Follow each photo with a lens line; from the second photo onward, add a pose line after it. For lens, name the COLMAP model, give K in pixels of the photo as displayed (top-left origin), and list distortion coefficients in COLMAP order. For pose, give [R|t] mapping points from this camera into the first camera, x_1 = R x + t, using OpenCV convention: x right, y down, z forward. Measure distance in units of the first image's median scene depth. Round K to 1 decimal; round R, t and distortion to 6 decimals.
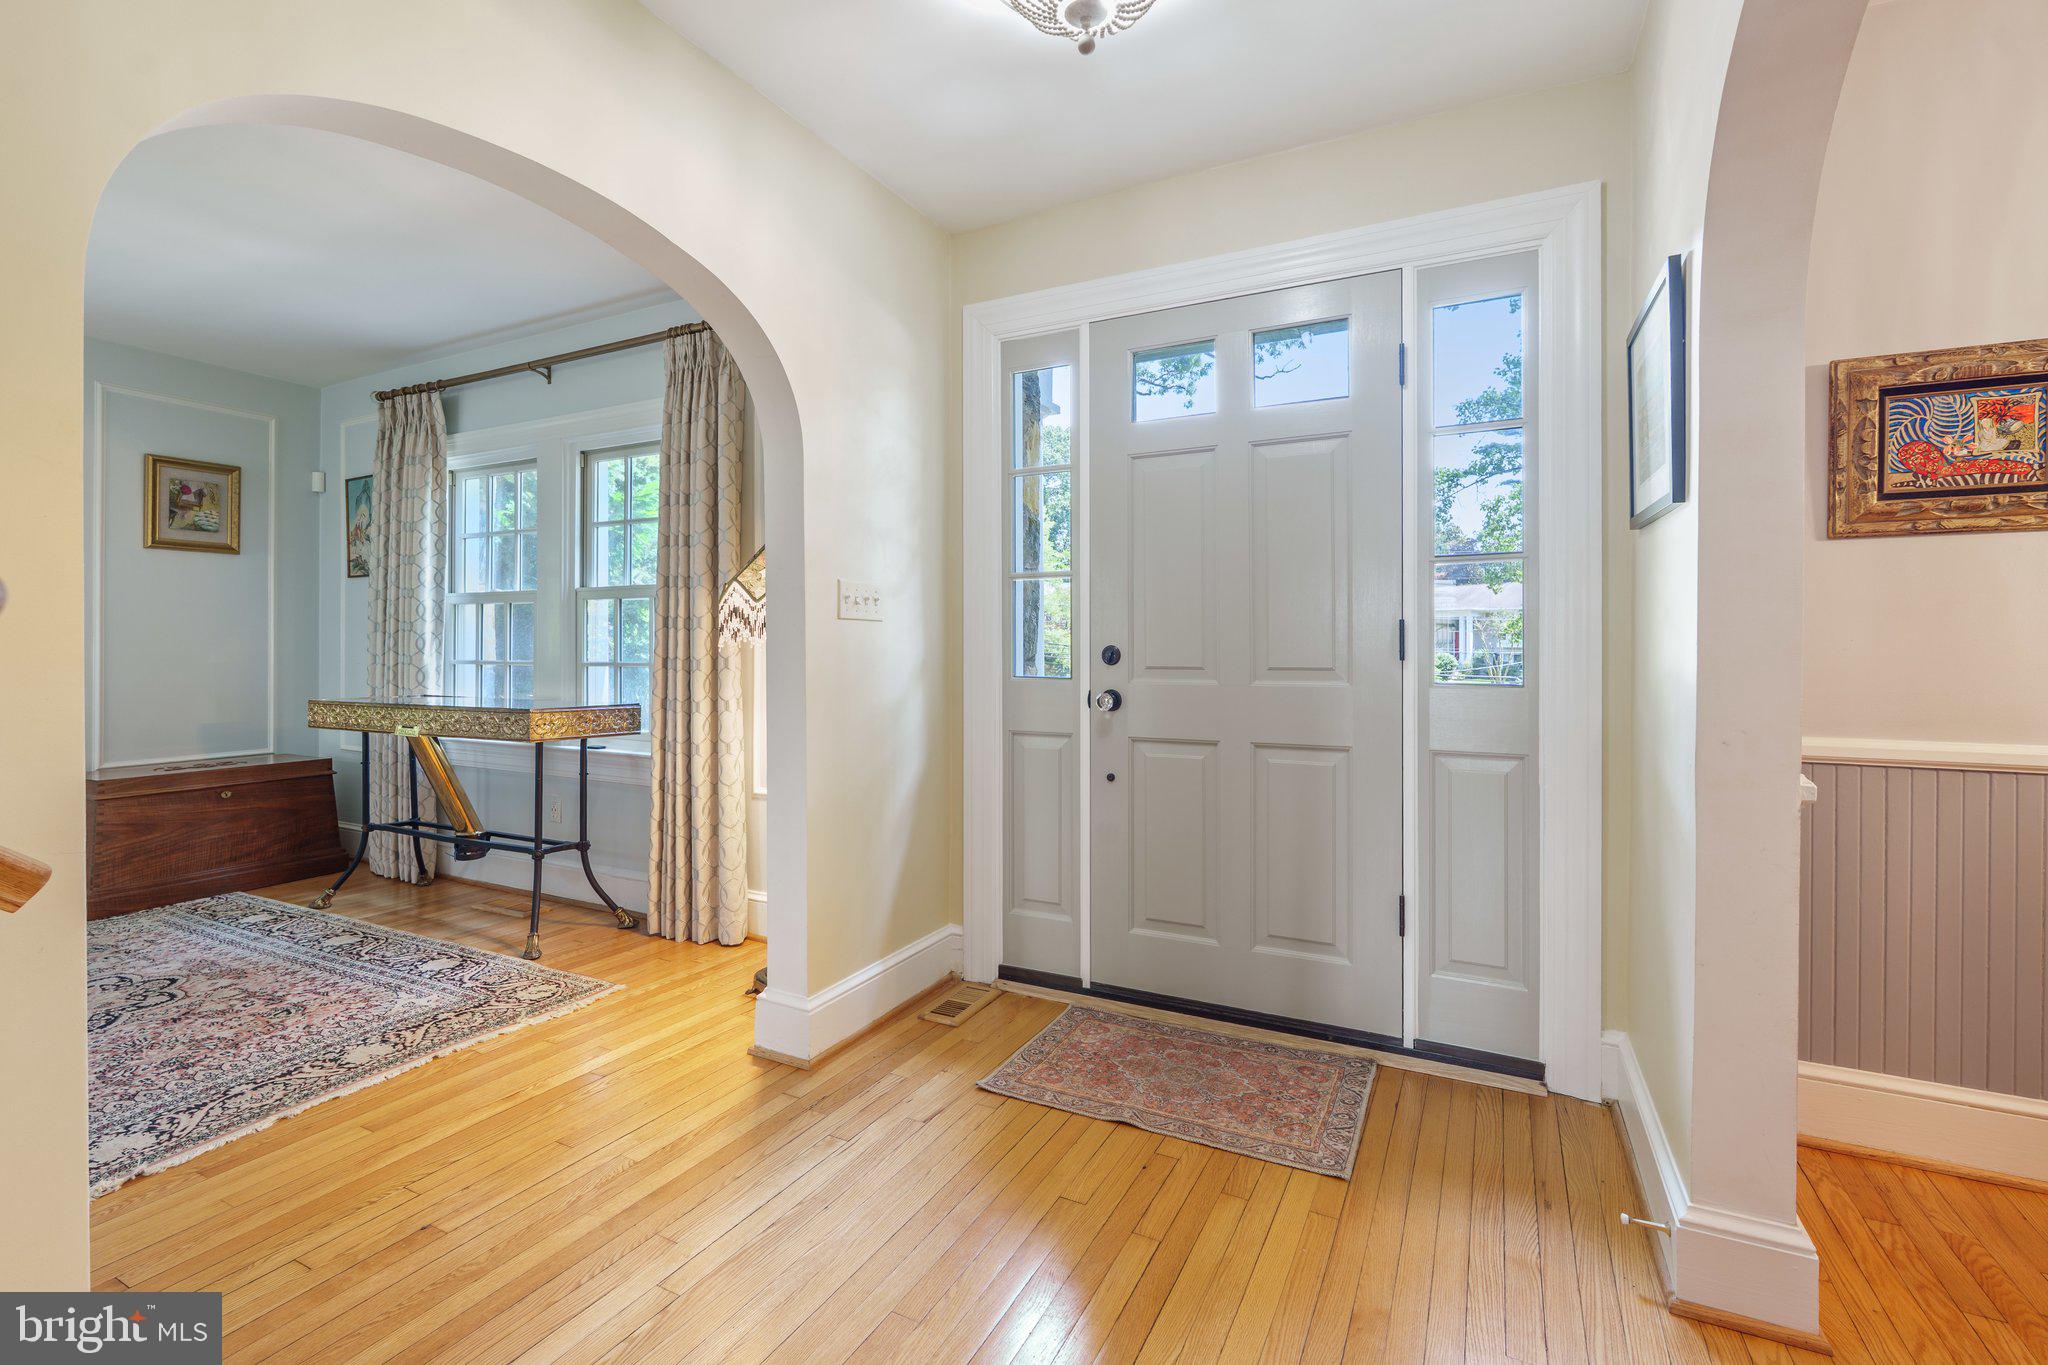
lens RADIAL K [[910.3, 0, 1019.0], [0, 910.3, 646.1], [0, 0, 1]] dist [-0.003741, -0.000479]
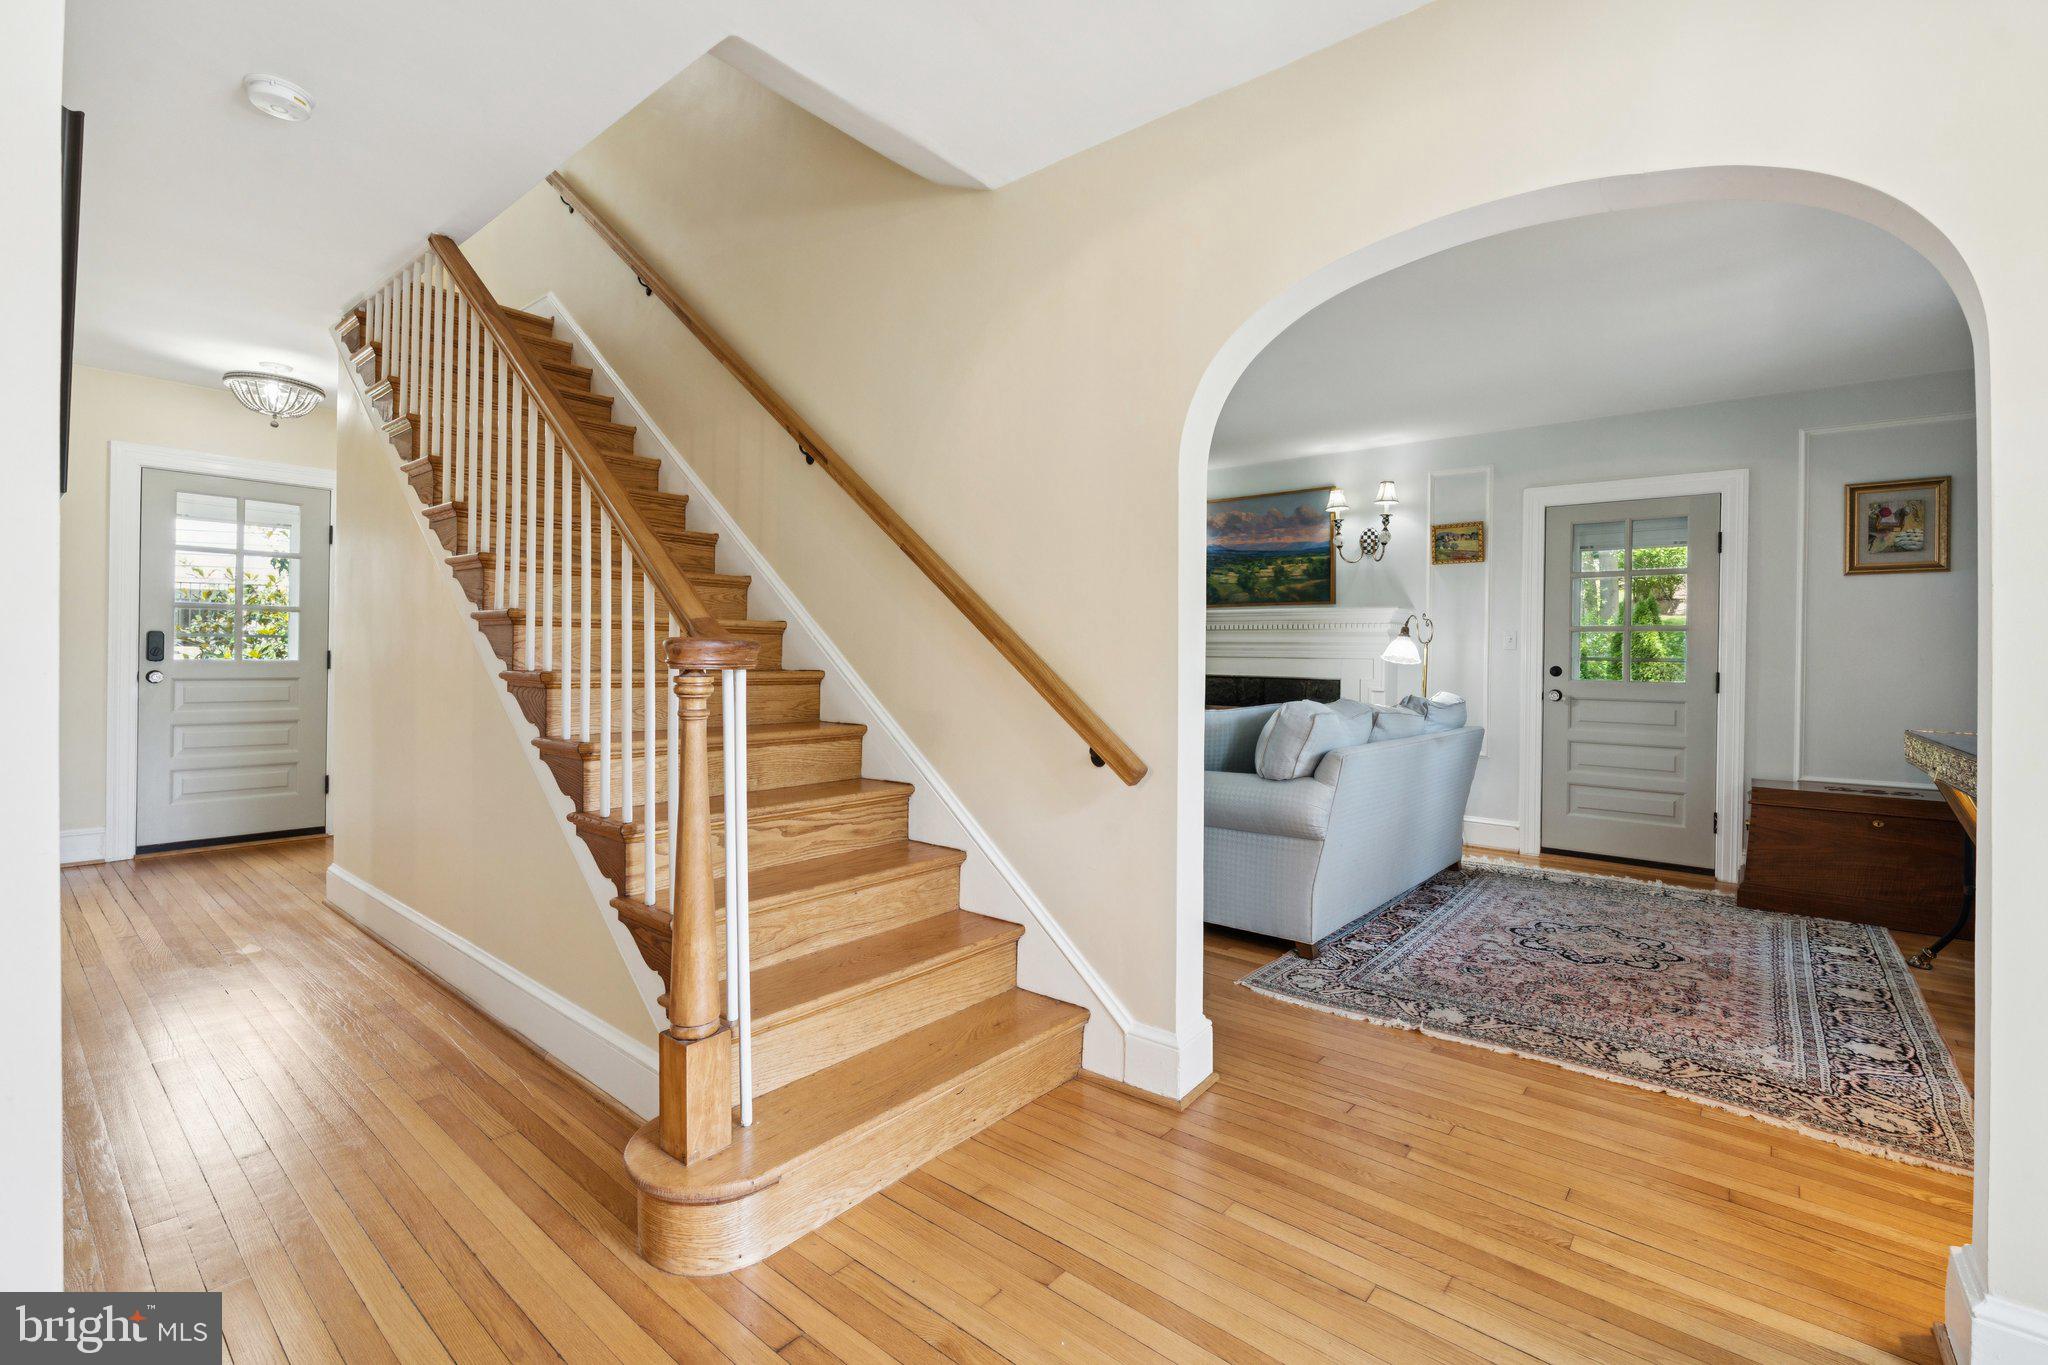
lens RADIAL K [[907.2, 0, 1020.0], [0, 907.2, 671.3], [0, 0, 1]] dist [-0.004587, 0.000063]
pose [[-0.219948, 0.011550, -0.975443, 0.394473], [-0.014172, 0.999787, 0.015033, -0.000613], [0.975409, 0.017130, -0.219737, 0.473218]]
